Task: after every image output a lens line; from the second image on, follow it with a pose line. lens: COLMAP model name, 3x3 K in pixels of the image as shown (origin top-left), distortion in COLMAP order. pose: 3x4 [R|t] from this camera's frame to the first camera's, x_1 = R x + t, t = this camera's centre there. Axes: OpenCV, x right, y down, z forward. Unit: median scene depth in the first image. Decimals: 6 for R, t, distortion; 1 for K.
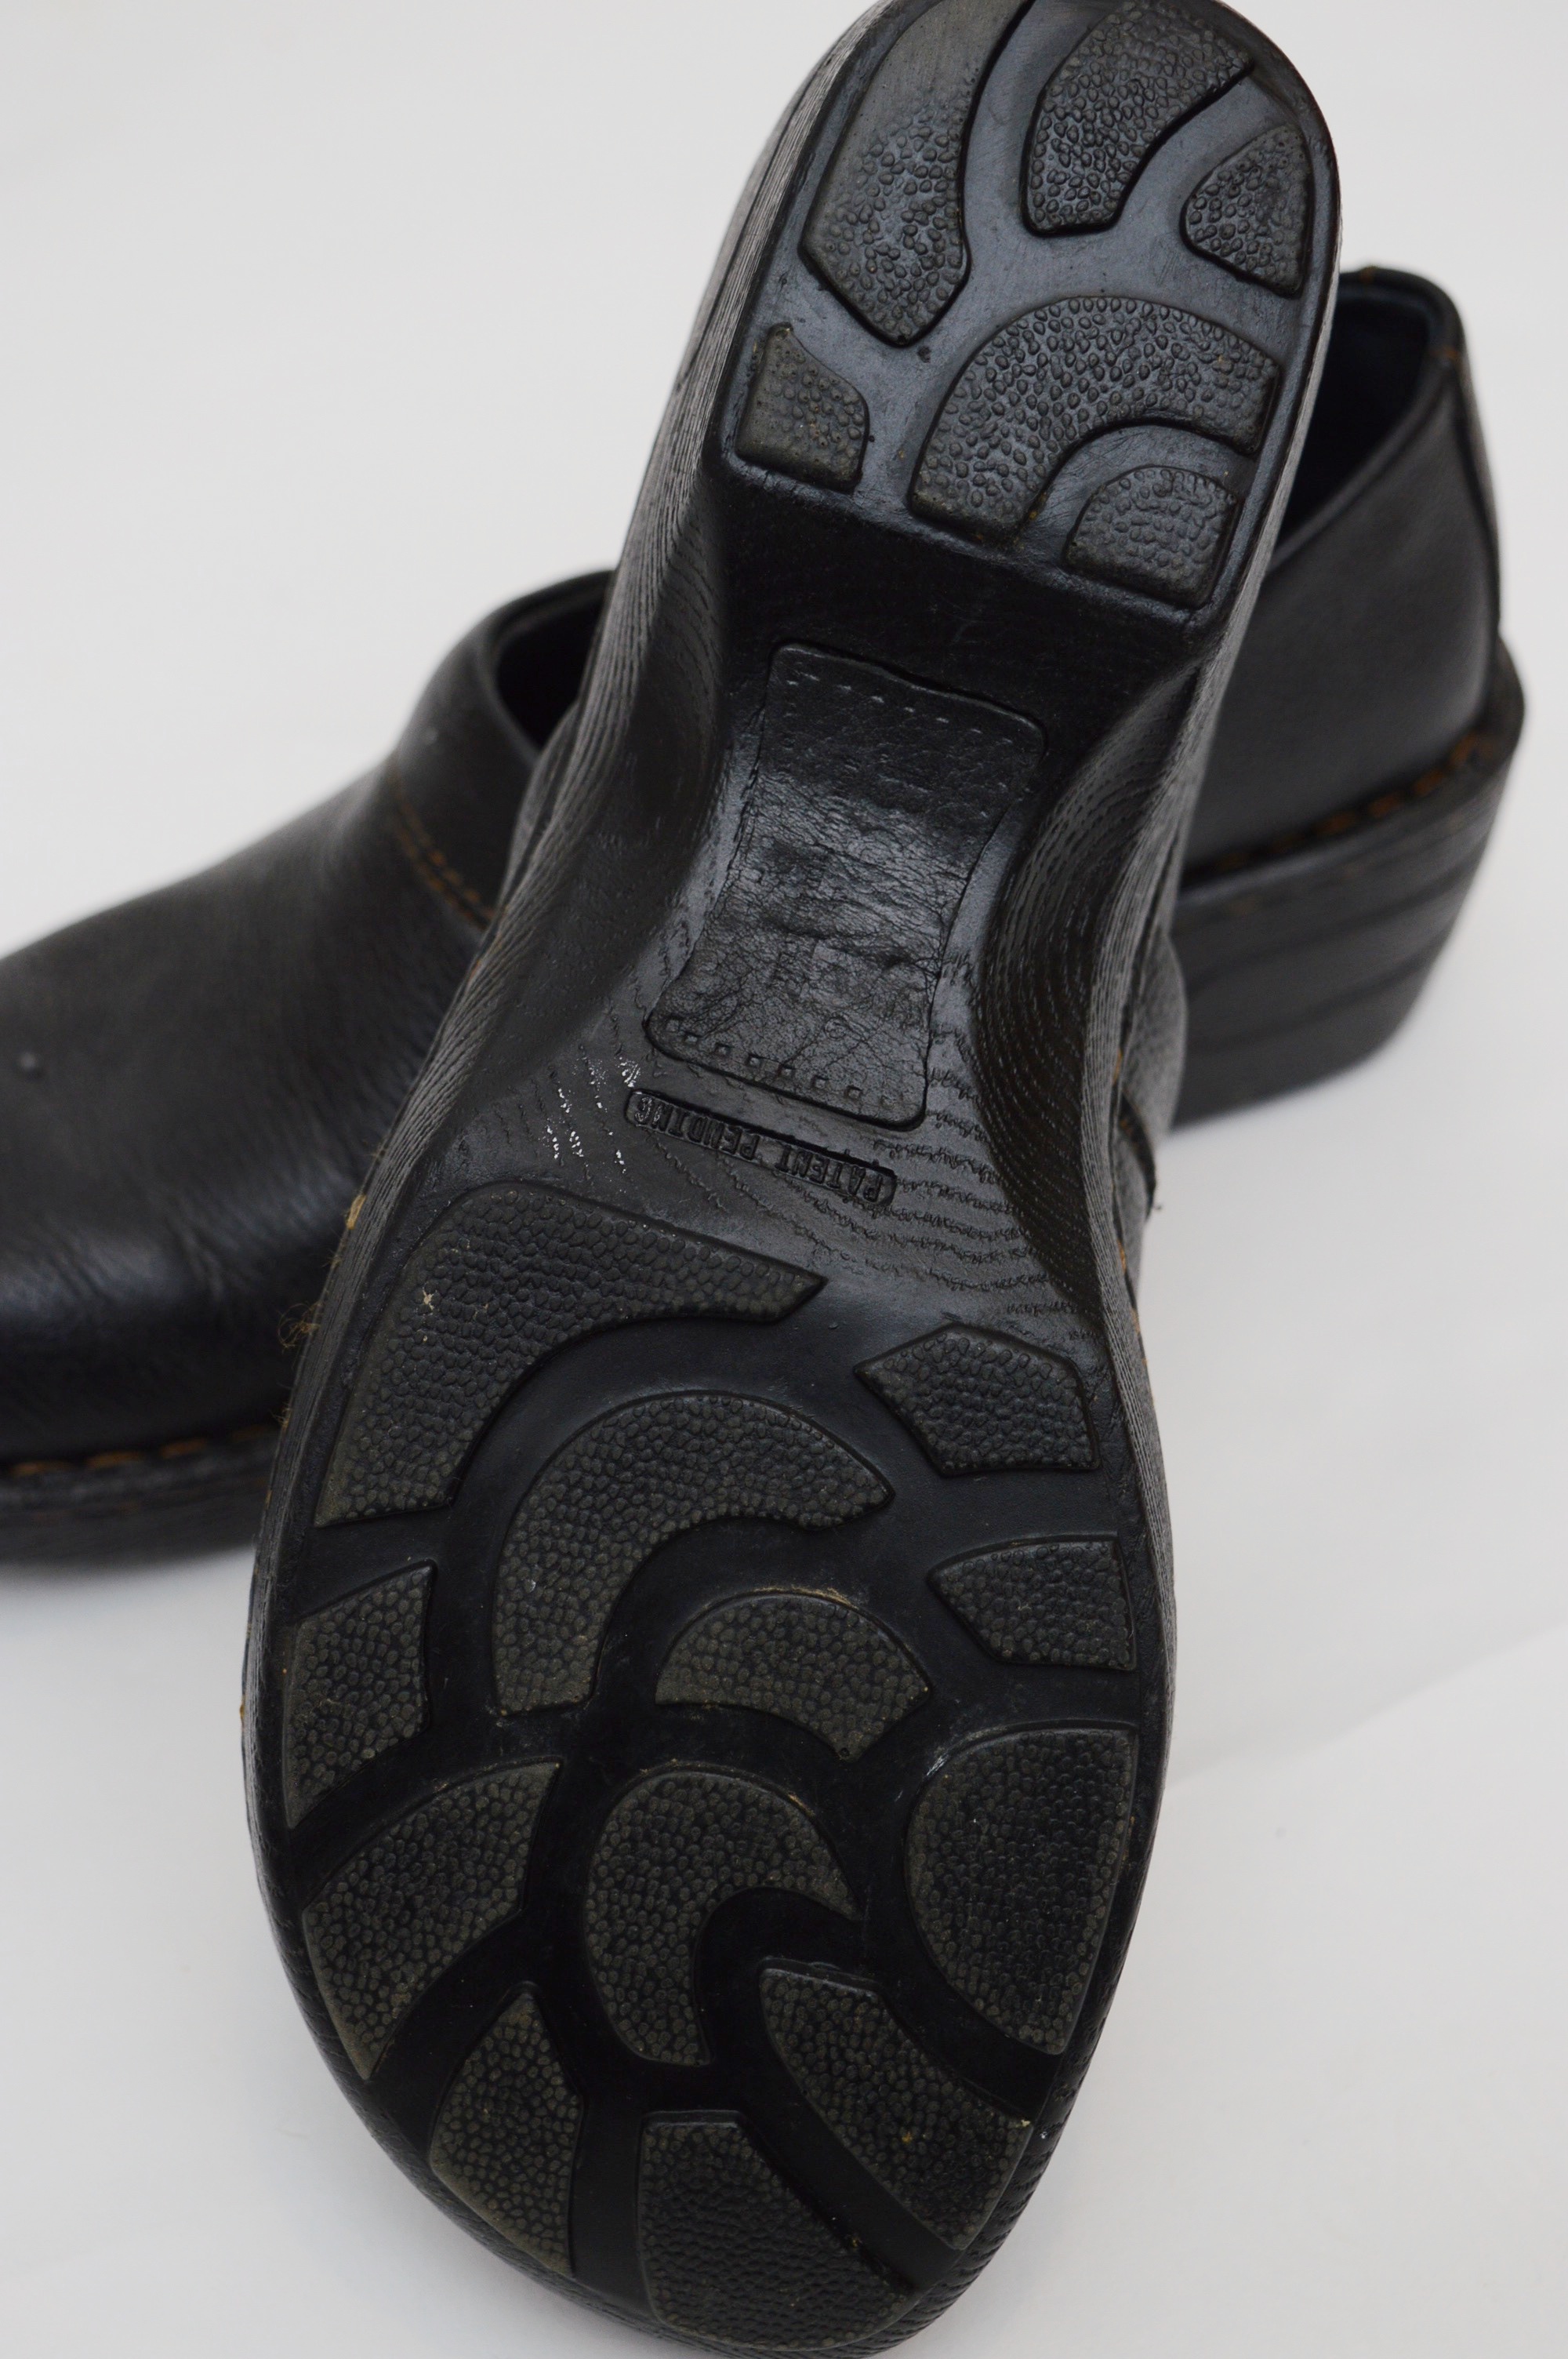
lens RADIAL K [[4131.1, 0, 781.5], [0, 4131.1, 1185.6], [0, 0, 1]] dist [0.019870, 0.000000]
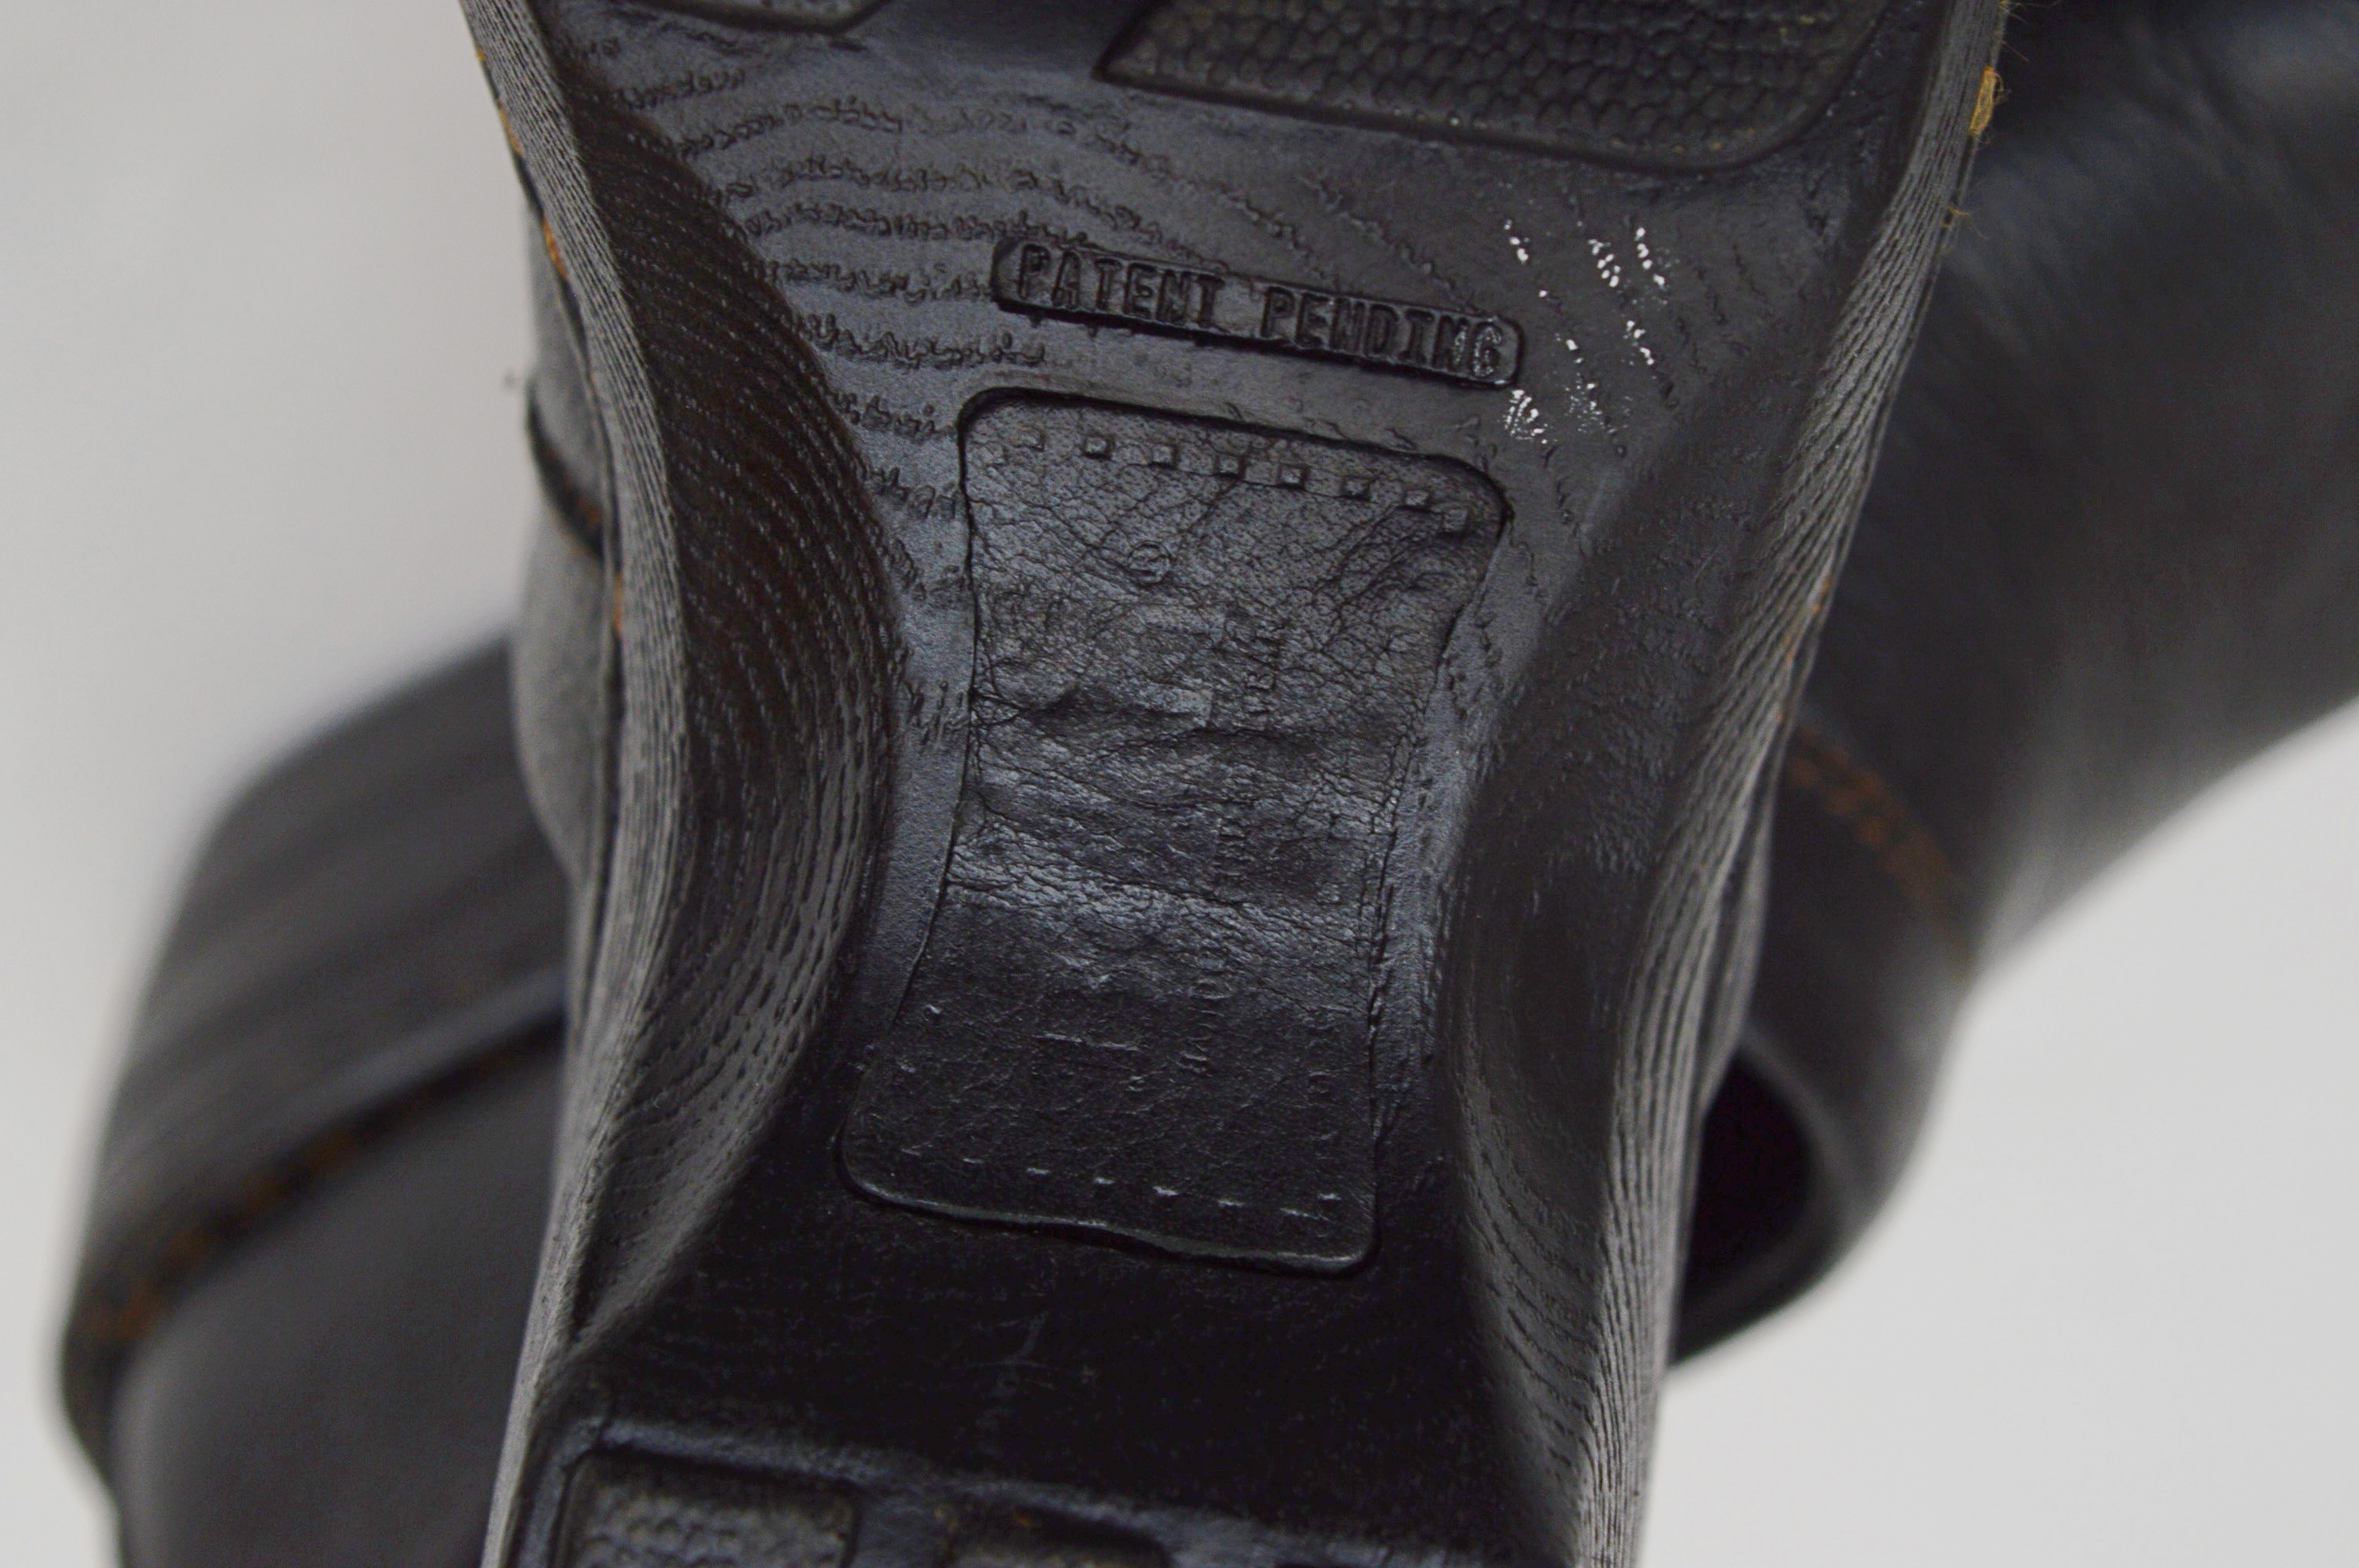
lens RADIAL K [[5153.8, 0, 1179.0], [0, 5153.8, 790.1], [0, 0, 1]] dist [0.070448, 0.000000]
pose [[-0.988187, 0.152971, -0.009268, 0.019898], [-0.152875, -0.988192, -0.010296, -0.060397], [-0.010734, -0.008758, 0.999904, 0.340105]]
